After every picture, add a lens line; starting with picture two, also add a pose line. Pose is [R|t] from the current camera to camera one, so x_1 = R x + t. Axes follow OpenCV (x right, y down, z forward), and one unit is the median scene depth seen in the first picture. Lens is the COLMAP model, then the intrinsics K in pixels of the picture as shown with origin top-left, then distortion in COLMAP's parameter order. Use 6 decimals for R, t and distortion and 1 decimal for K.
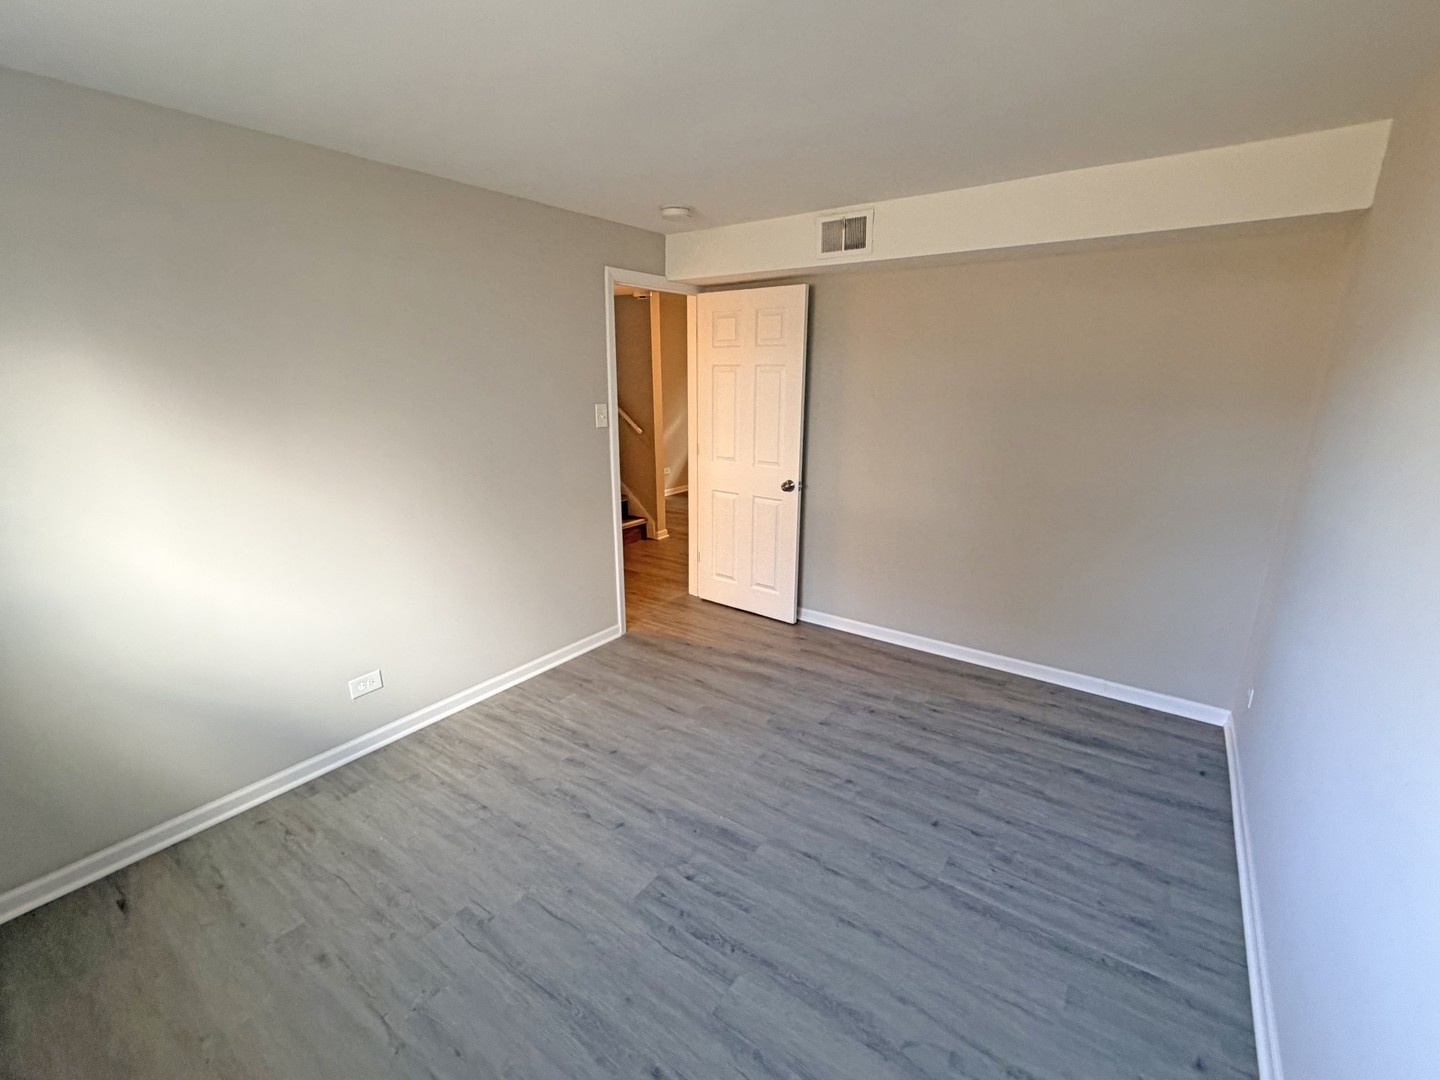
lens RADIAL K [[605.6, 0, 720.0], [0, 605.6, 540.0], [0, 0, 1]] dist [-0.001016, 0.000012]
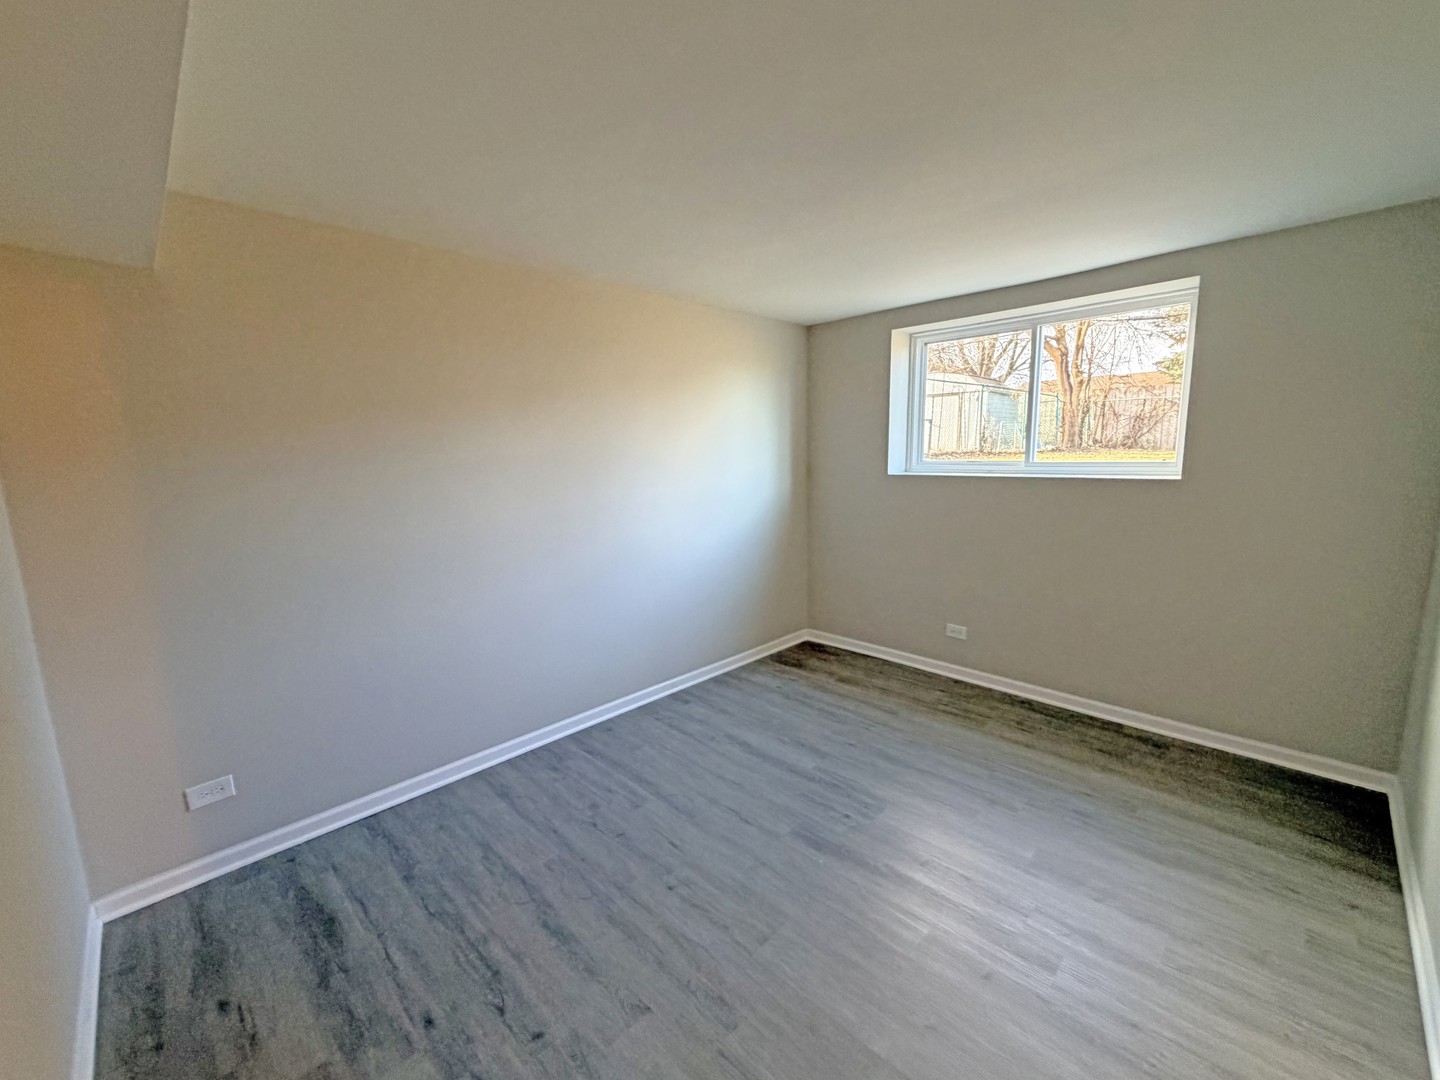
lens RADIAL K [[605.6, 0, 720.0], [0, 605.6, 540.0], [0, 0, 1]] dist [-0.001016, 0.000012]
pose [[-0.986999, -0.001315, 0.160719, 0.007750], [0.065045, 0.911153, 0.406903, -0.439602], [-0.146974, 0.412066, -0.899222, 1.725150]]
